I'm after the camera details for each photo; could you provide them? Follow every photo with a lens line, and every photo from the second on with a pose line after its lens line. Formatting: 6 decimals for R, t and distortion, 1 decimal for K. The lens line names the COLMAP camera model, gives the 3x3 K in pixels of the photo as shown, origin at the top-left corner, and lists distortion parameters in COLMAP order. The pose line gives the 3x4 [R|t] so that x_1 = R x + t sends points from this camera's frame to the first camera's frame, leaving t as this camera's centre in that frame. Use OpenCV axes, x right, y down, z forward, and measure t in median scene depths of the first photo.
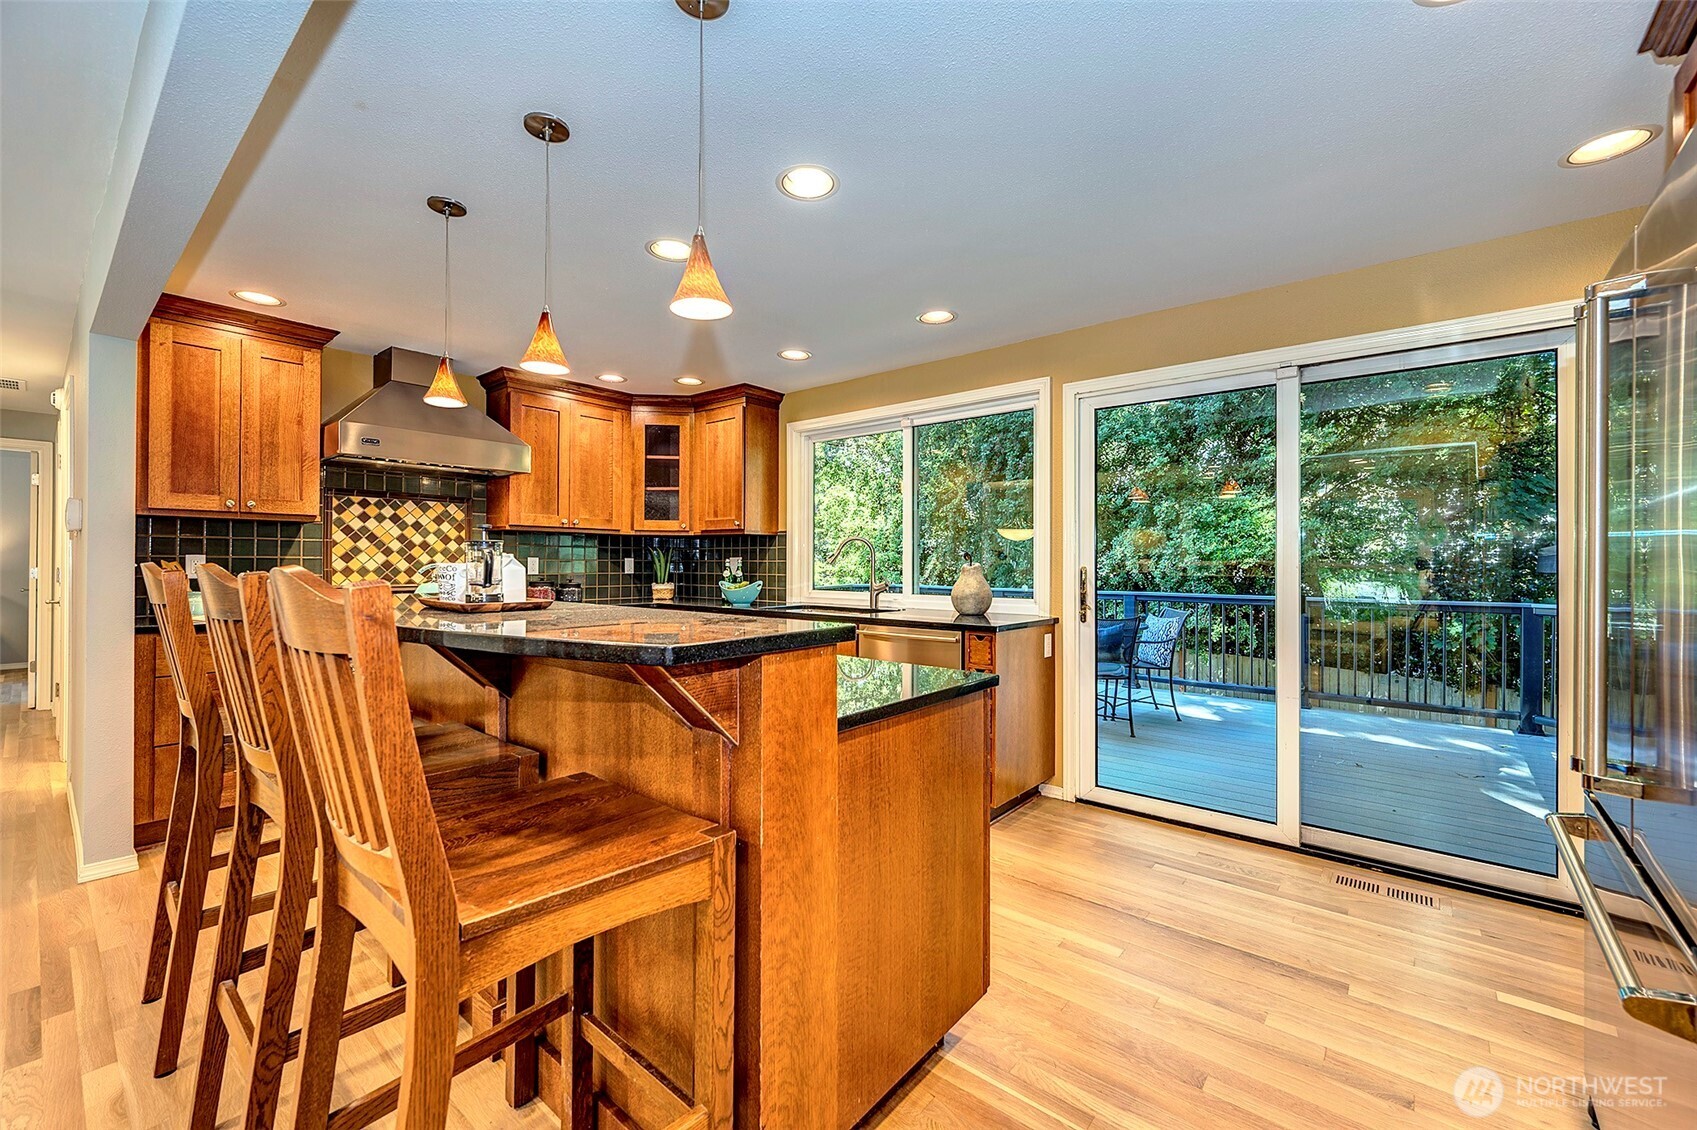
lens RADIAL K [[675.3, 0, 872.6], [0, 675.3, 562.3], [0, 0, 1]] dist [-0.003355, -0.000026]
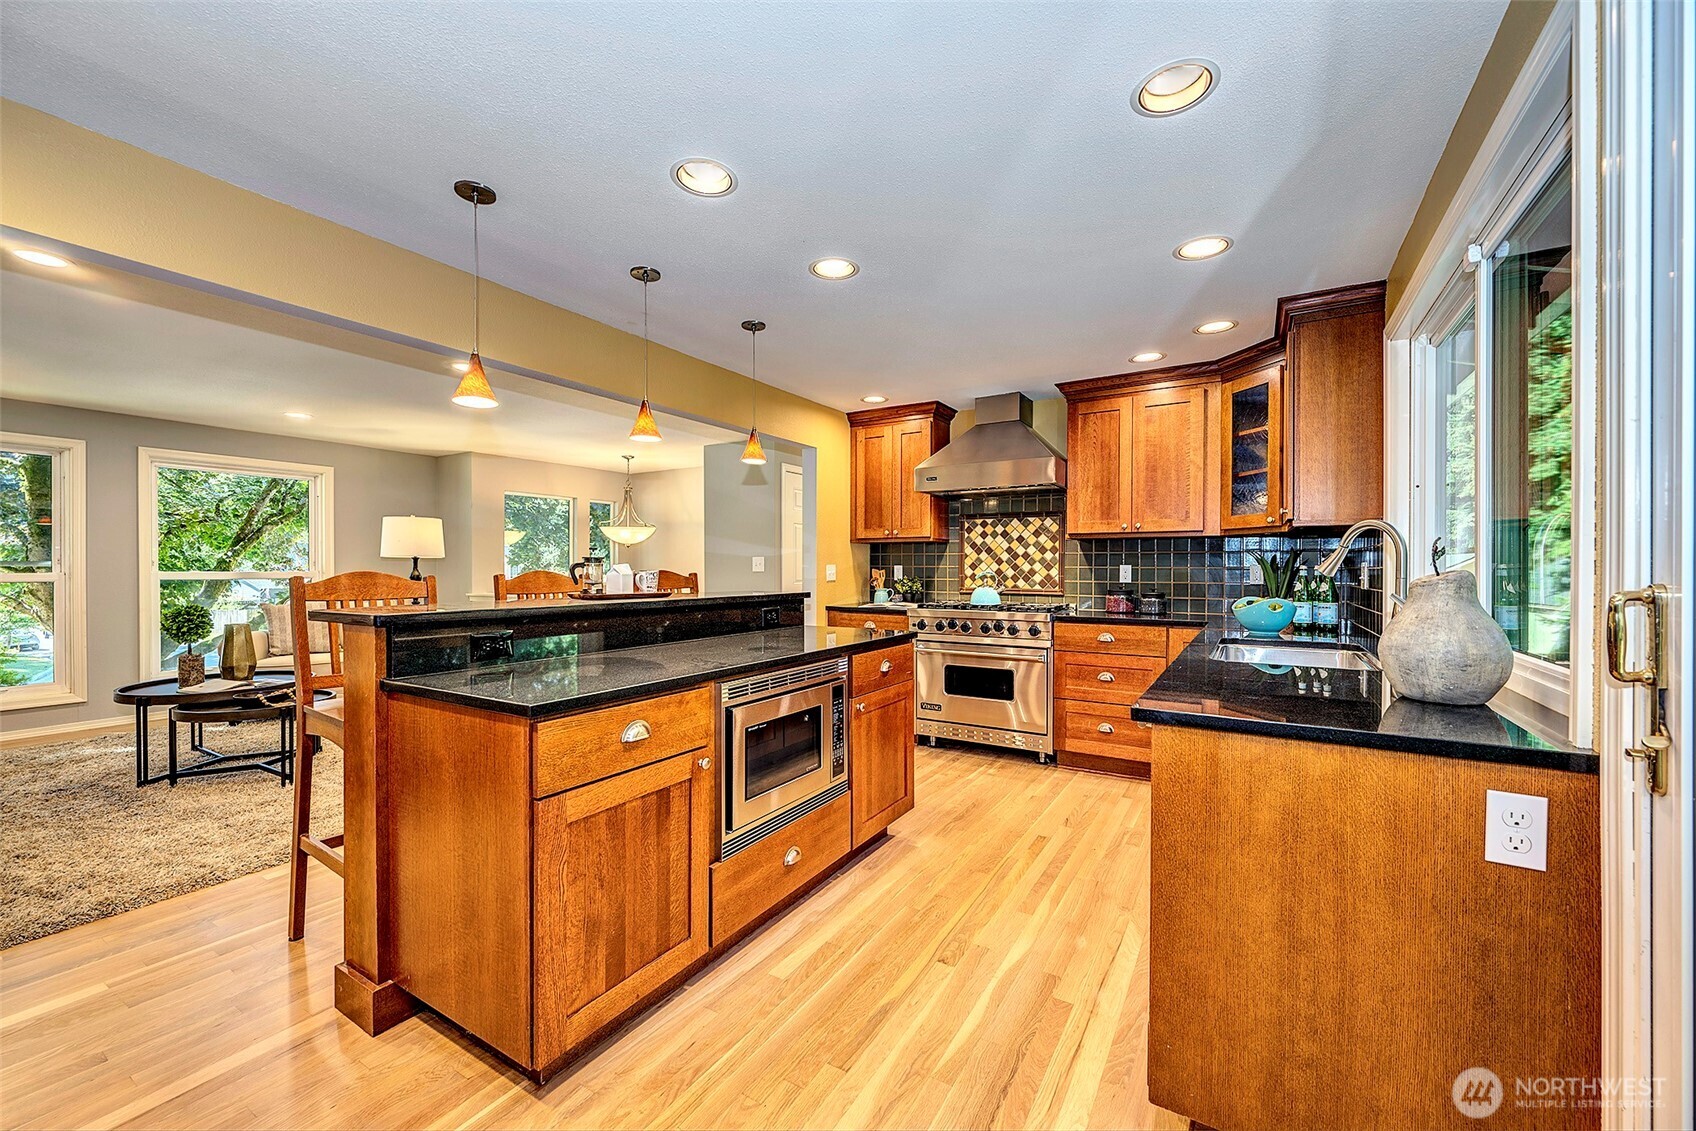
lens RADIAL K [[674.9, 0, 844.4], [0, 674.9, 577.1], [0, 0, 1]] dist [-0.003355, -0.000026]
pose [[0.127426, 0.008618, -0.991811, 0.454662], [0.000536, 0.999962, 0.008758, 0.001551], [0.991848, -0.001648, 0.127417, 0.550074]]
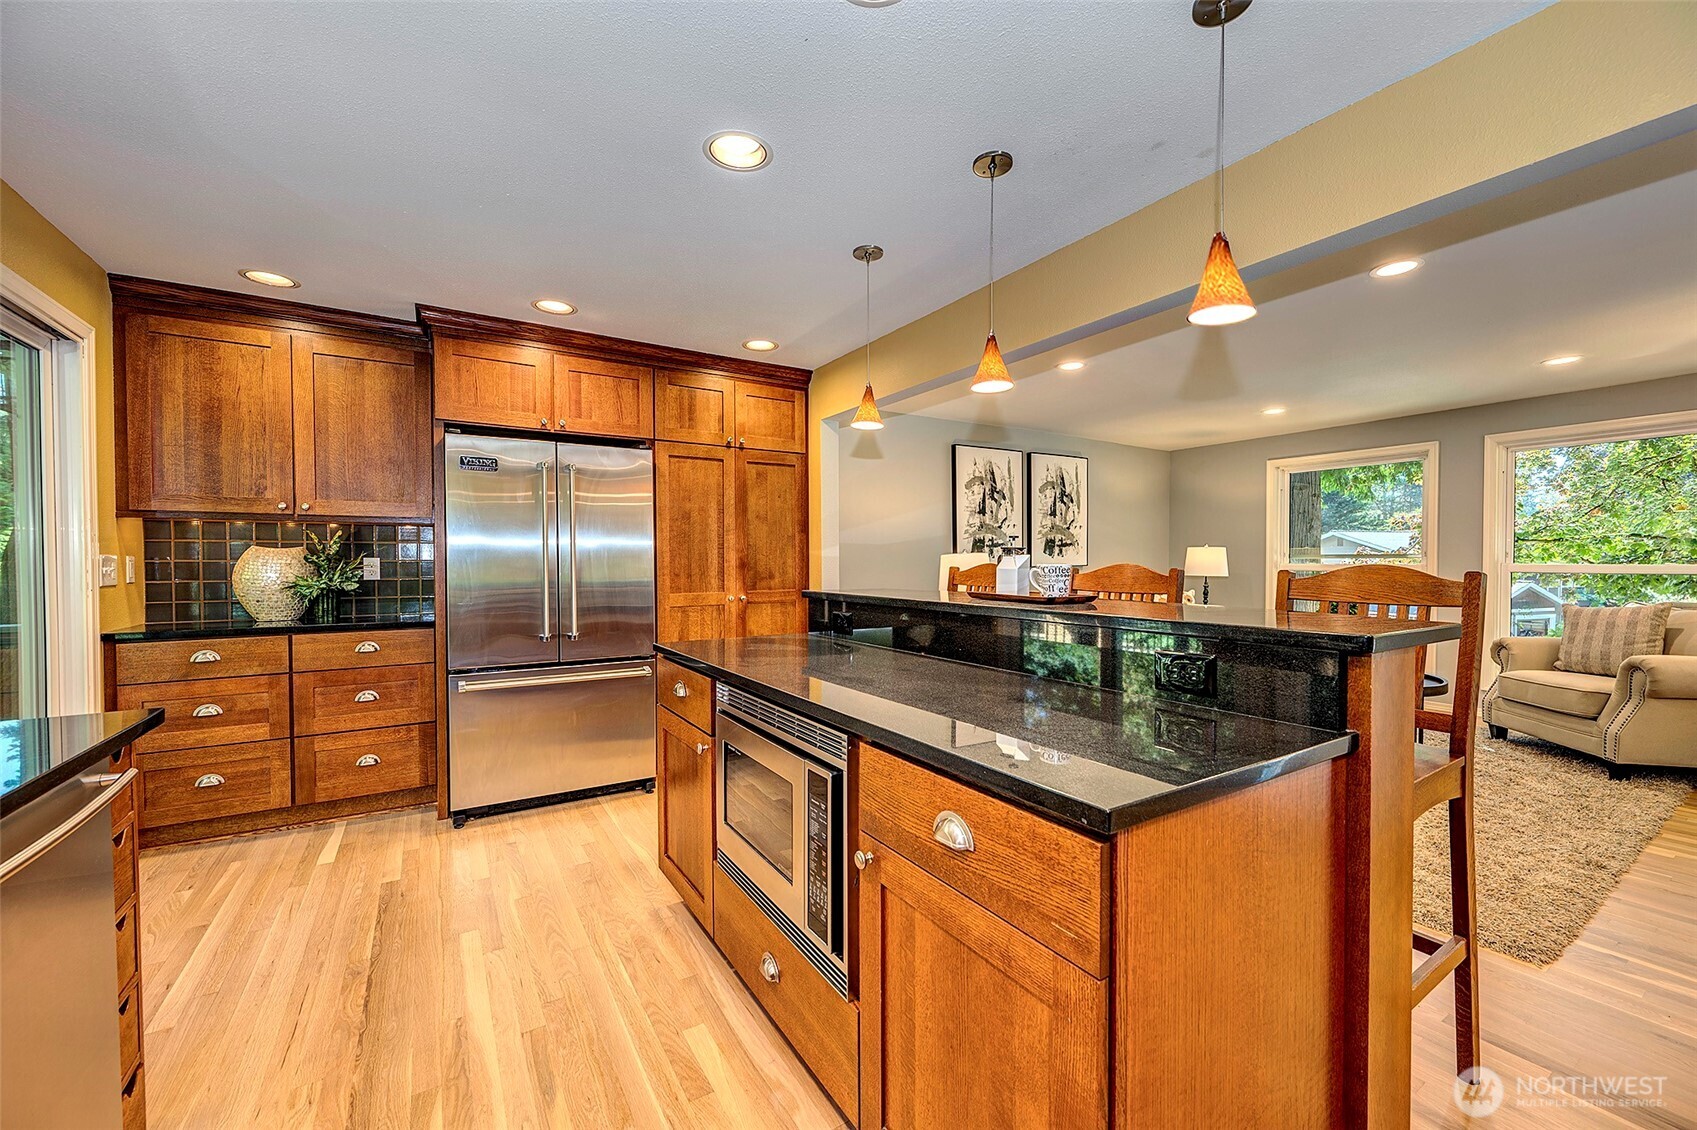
lens RADIAL K [[675.3, 0, 861.7], [0, 675.3, 571.0], [0, 0, 1]] dist [-0.003355, -0.000026]
pose [[-0.947768, -0.009270, 0.318827, -0.299966], [-0.003709, 0.999830, 0.018044, -0.003159], [-0.318940, 0.015919, -0.947641, 0.945097]]
